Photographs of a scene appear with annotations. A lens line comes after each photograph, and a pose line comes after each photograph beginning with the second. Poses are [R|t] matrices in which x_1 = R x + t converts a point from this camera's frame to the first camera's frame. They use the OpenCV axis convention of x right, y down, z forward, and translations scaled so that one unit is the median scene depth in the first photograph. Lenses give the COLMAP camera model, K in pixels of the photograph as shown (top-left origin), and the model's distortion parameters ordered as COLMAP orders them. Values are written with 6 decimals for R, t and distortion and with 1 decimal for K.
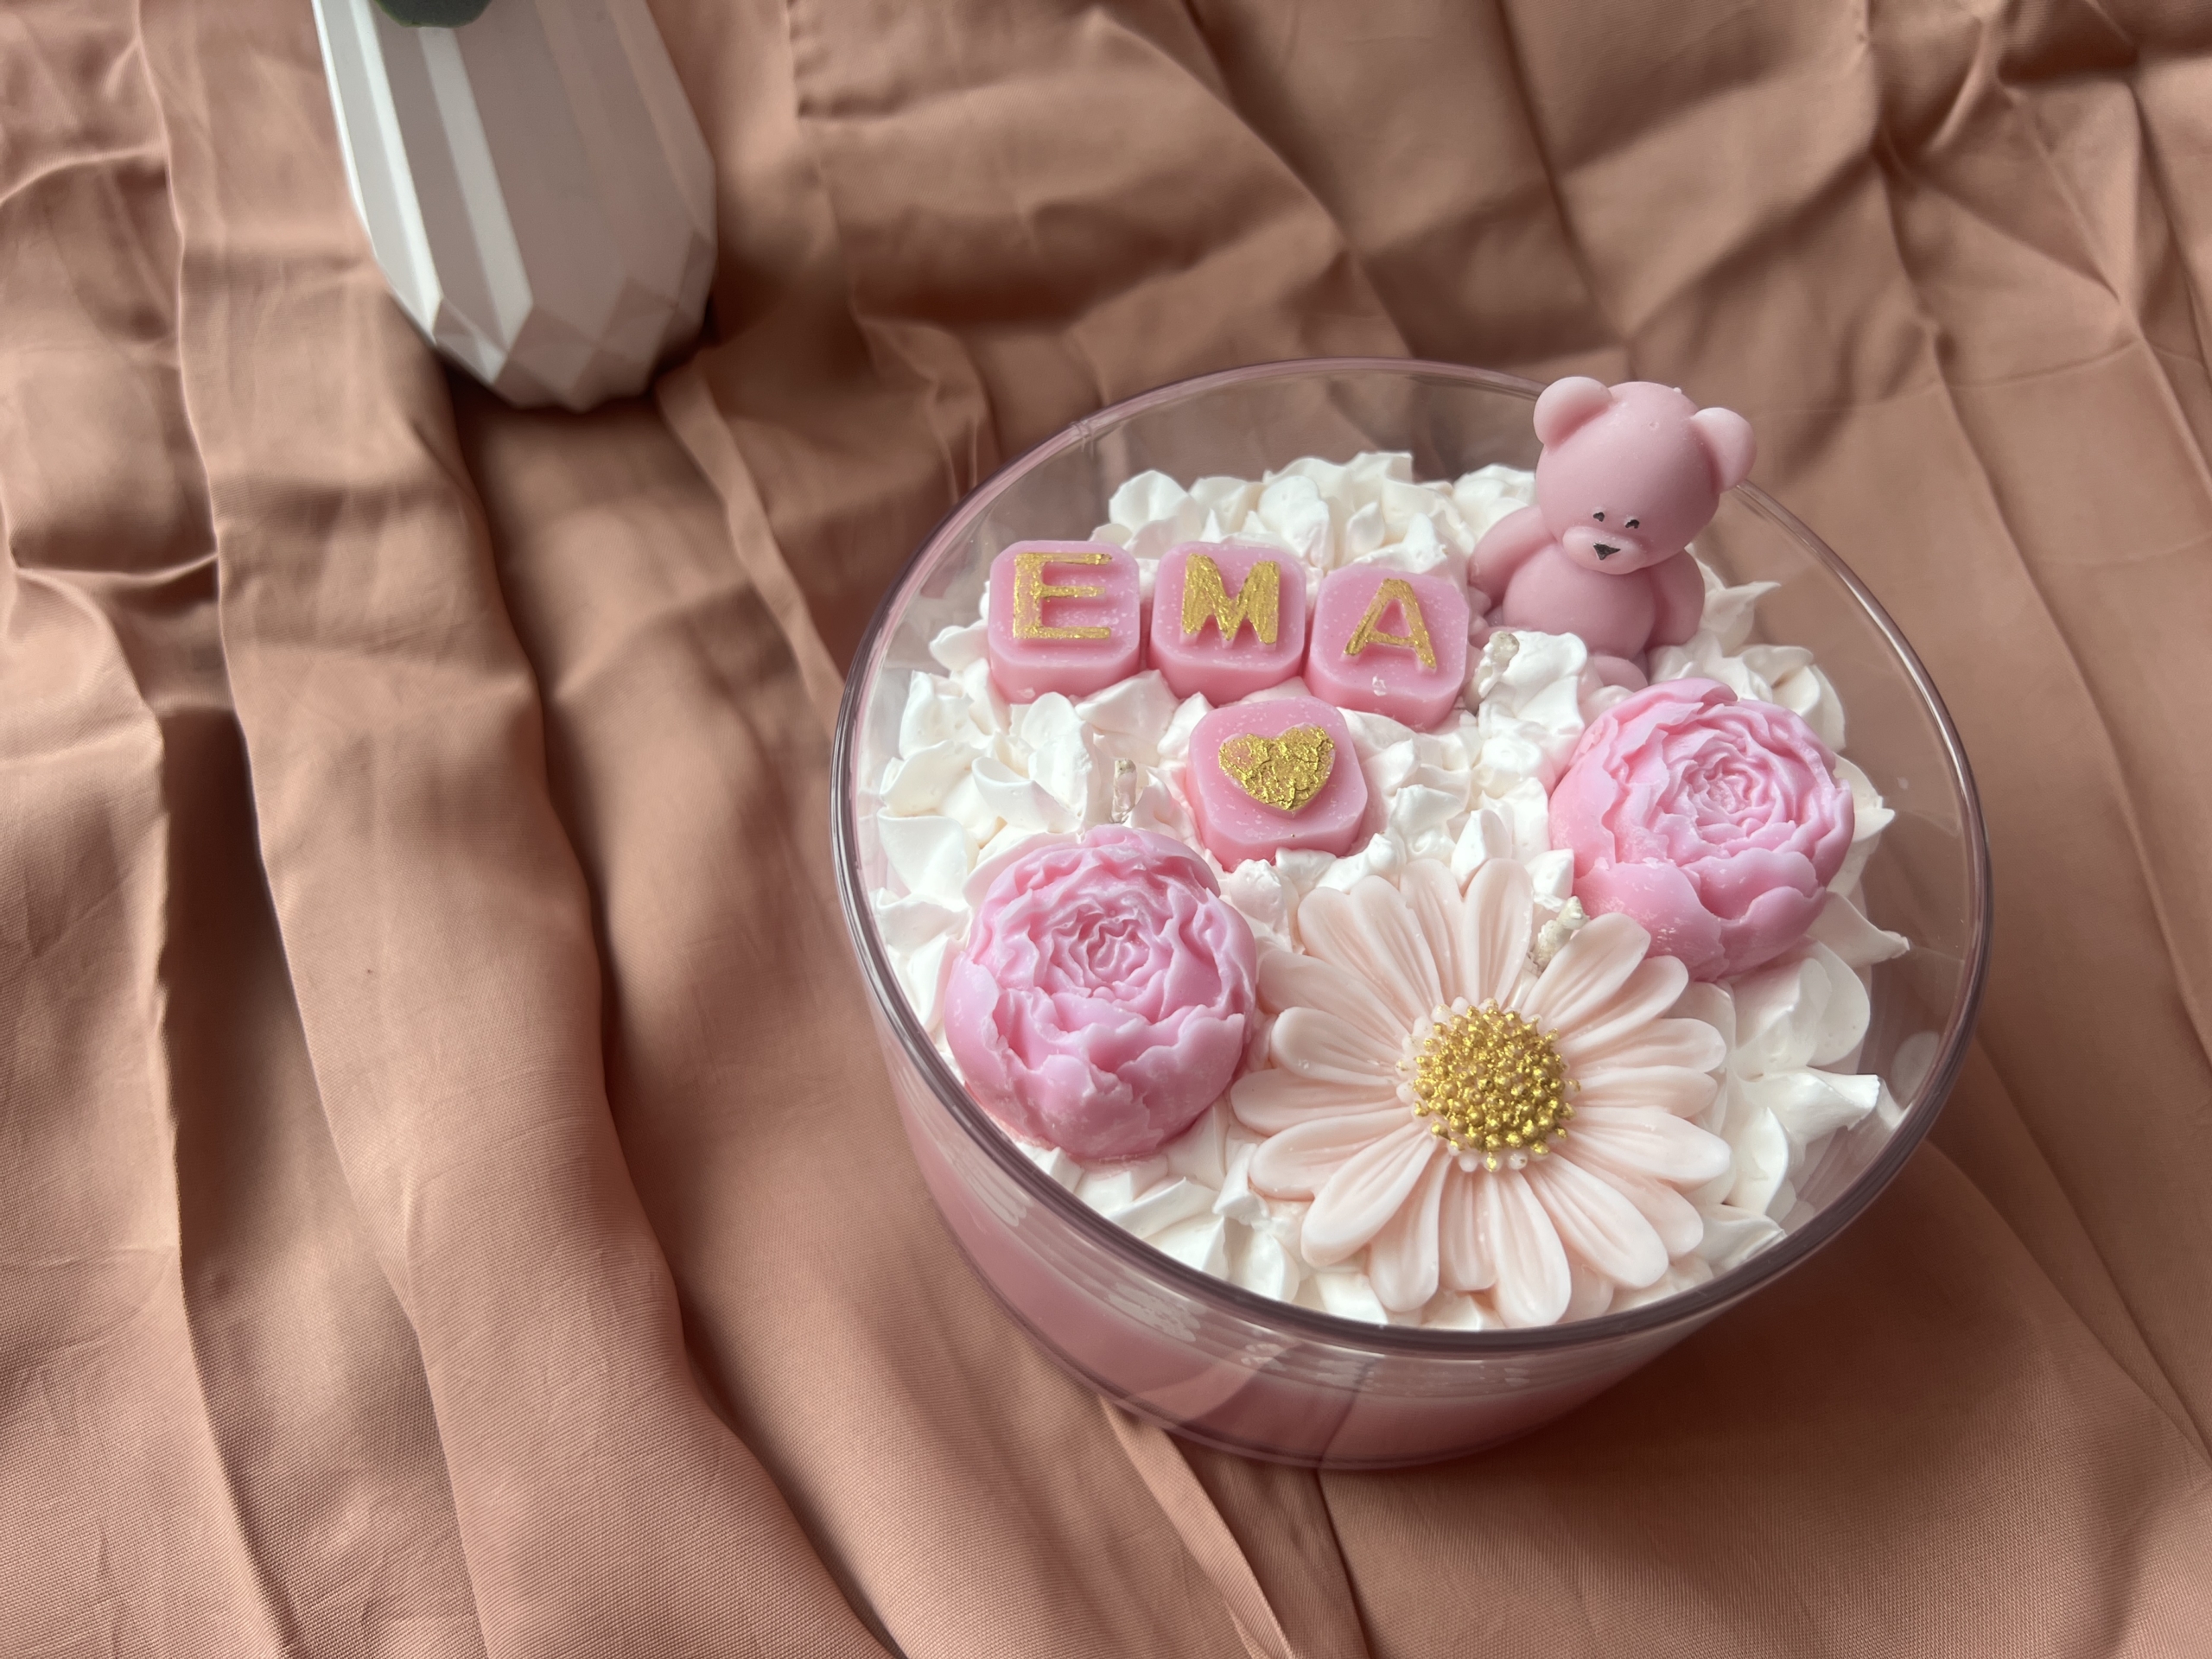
lens RADIAL K [[1789.0, 0, 1106.0], [0, 1789.0, 829.5], [0, 0, 1]] dist [0.005113, -0.003155]
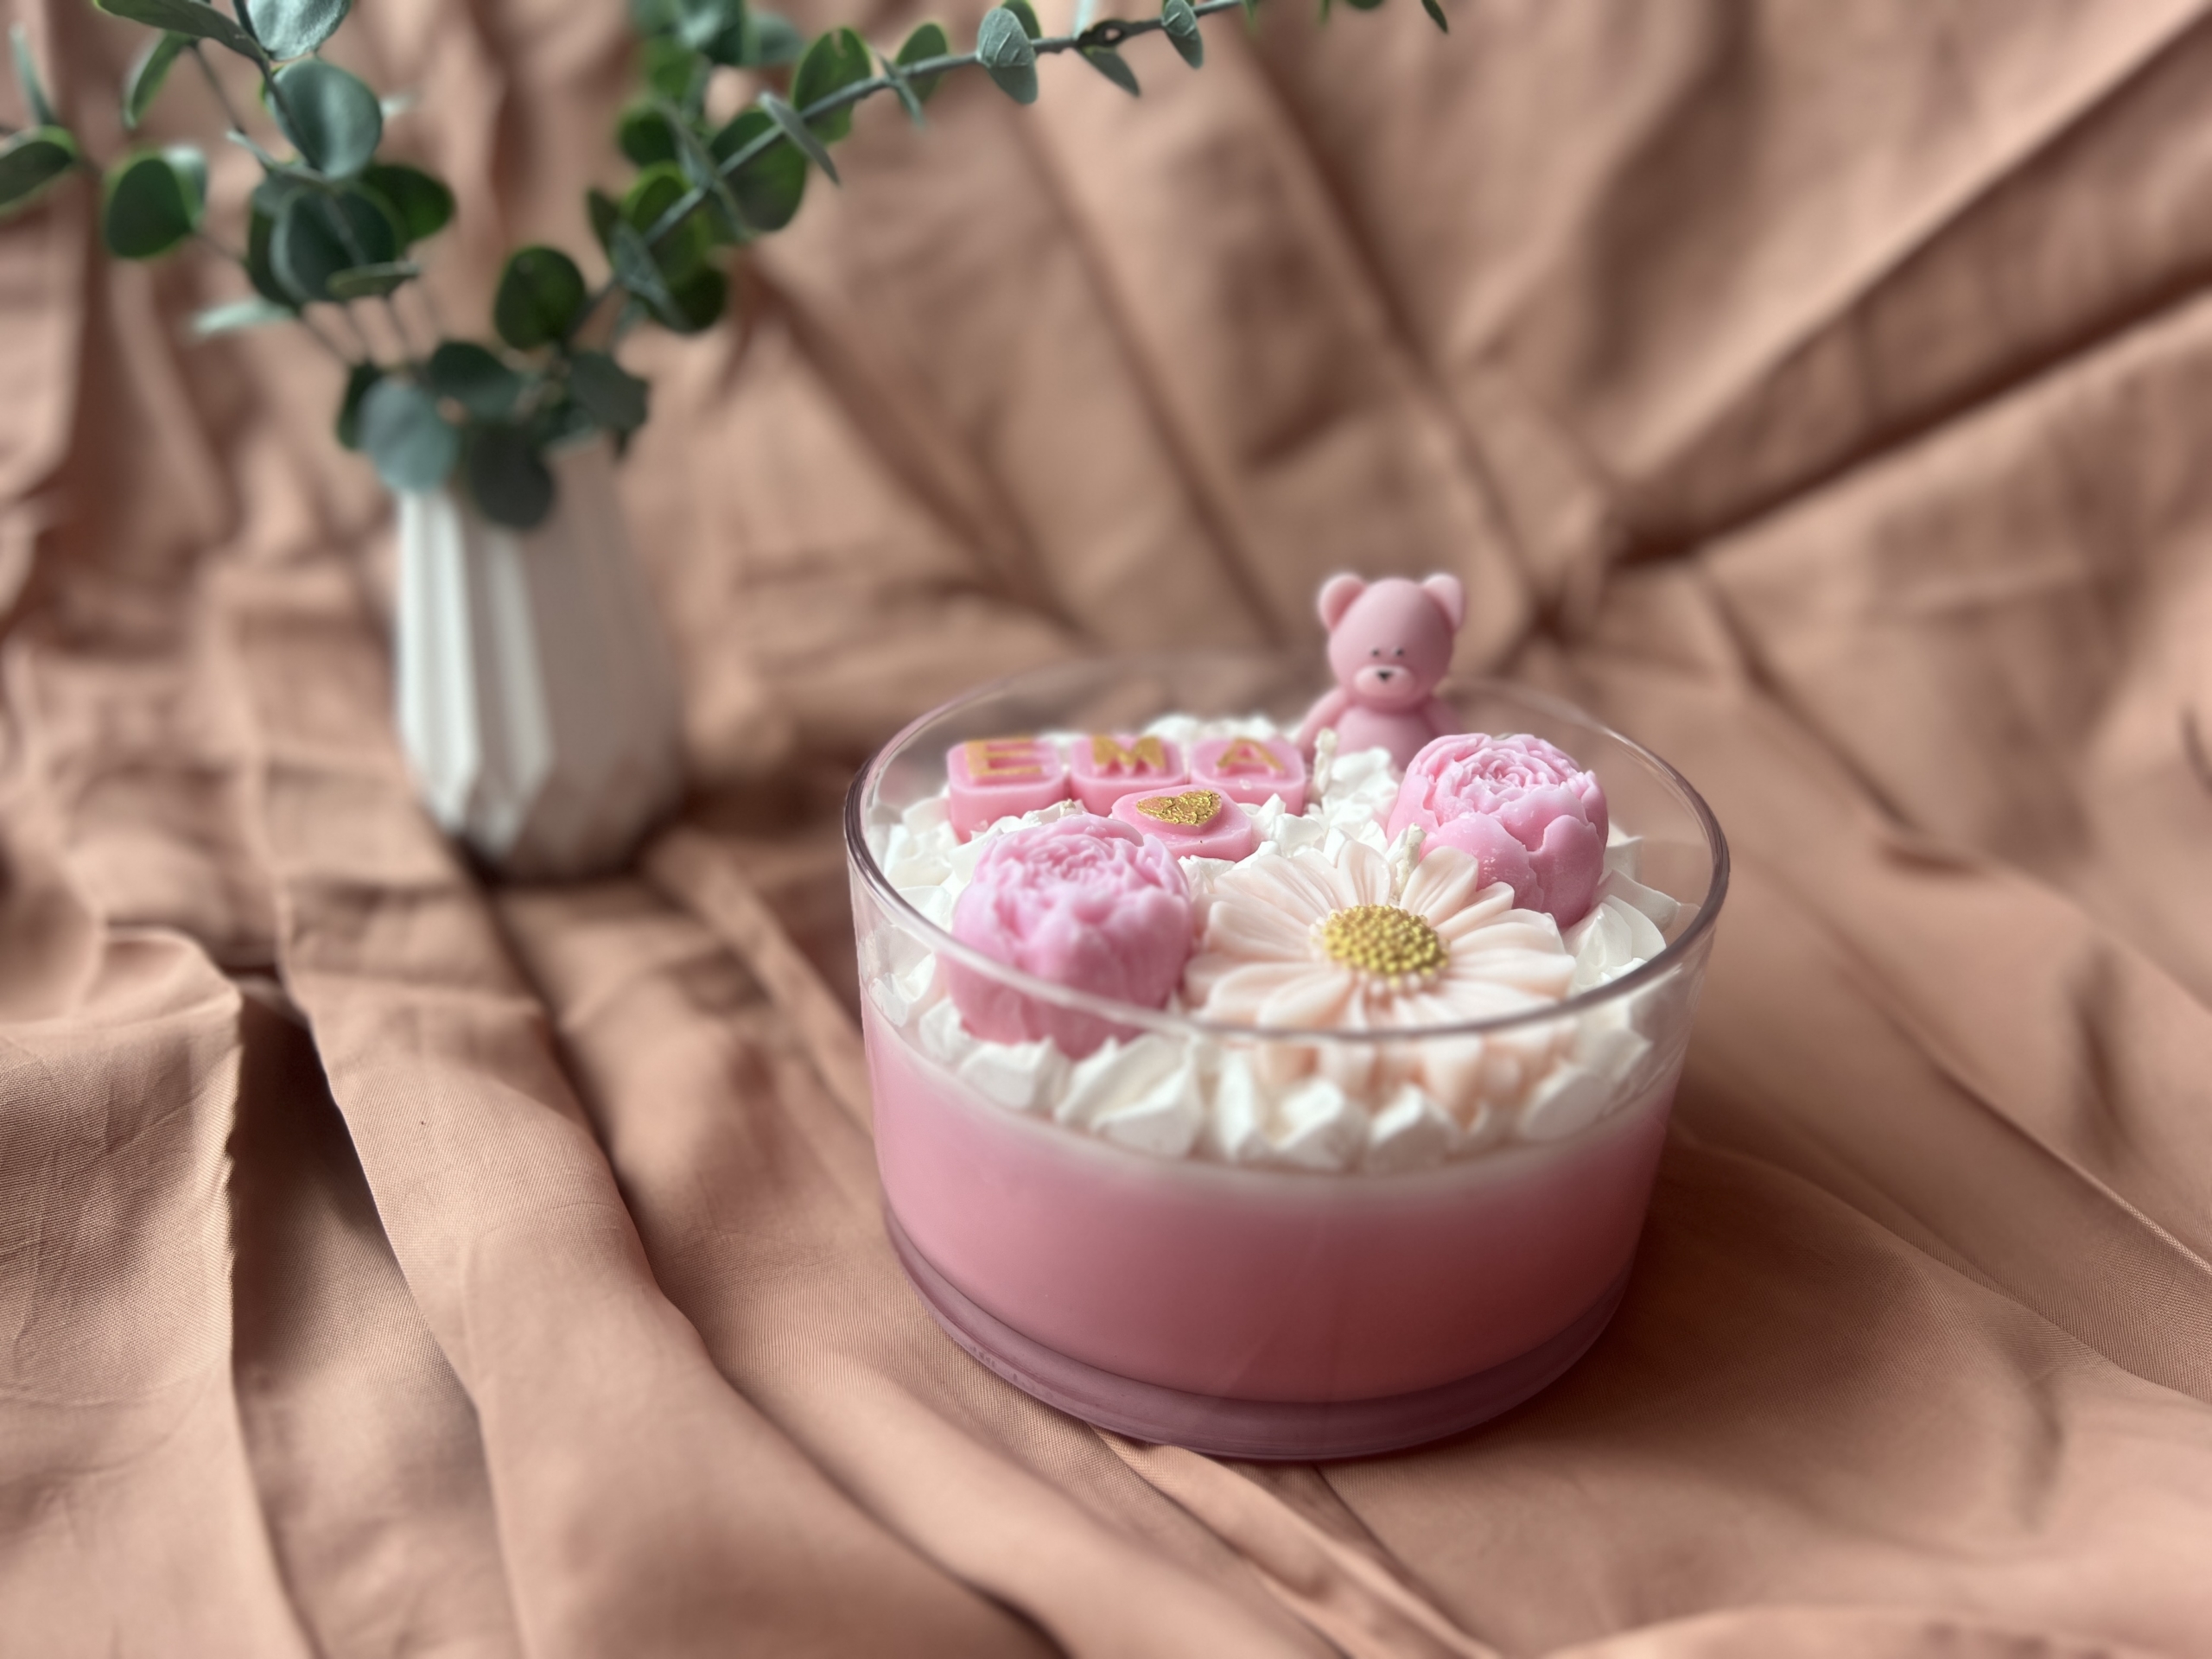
lens RADIAL K [[1822.8, 0, 1106.0], [0, 1822.8, 829.5], [0, 0, 1]] dist [0.046952, -0.060602]
pose [[0.989460, -0.075269, 0.123708, -0.118906], [0.131305, 0.826565, -0.547312, 0.661549], [-0.061058, 0.557786, 0.827736, -0.104785]]
